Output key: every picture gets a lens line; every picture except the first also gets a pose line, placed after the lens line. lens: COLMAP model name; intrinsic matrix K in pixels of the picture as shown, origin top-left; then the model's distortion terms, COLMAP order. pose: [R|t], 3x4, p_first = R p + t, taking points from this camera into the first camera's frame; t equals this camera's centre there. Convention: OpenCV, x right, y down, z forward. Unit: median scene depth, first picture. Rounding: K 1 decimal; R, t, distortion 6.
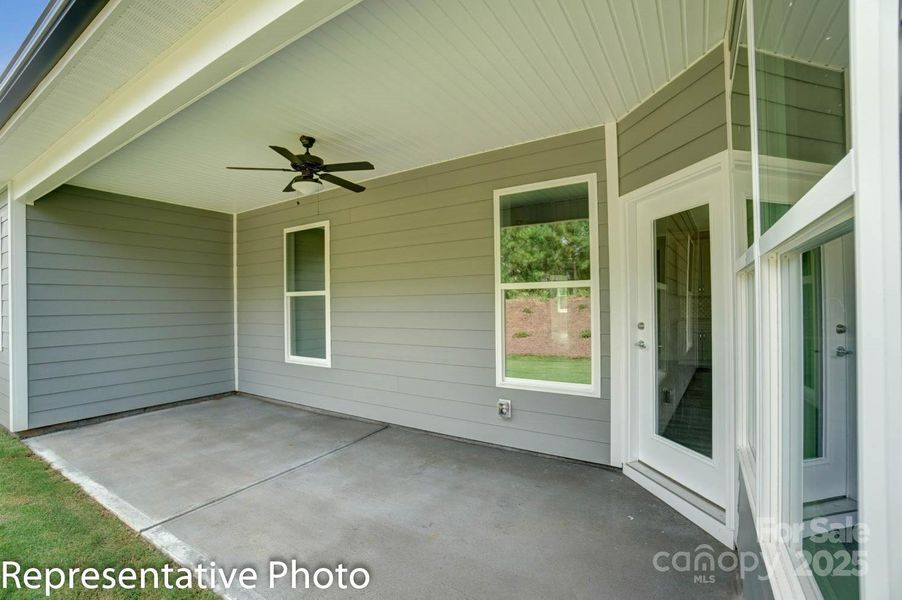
lens RADIAL K [[391.4, 0, 457.8], [0, 391.4, 300.2], [0, 0, 1]] dist [-0.018903, -0.000512]
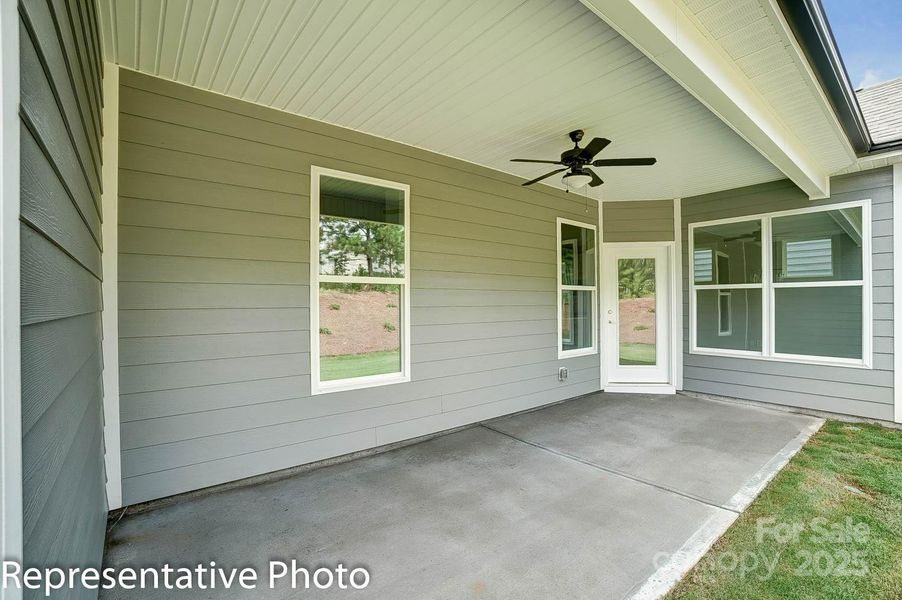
lens RADIAL K [[391.4, 0, 459.7], [0, 391.4, 304.5], [0, 0, 1]] dist [-0.018903, -0.000512]
pose [[0.313368, 0.006398, 0.949610, -1.264042], [-0.021062, 0.999778, 0.000214, 0.031950], [-0.949398, -0.020068, 0.313433, 0.858717]]
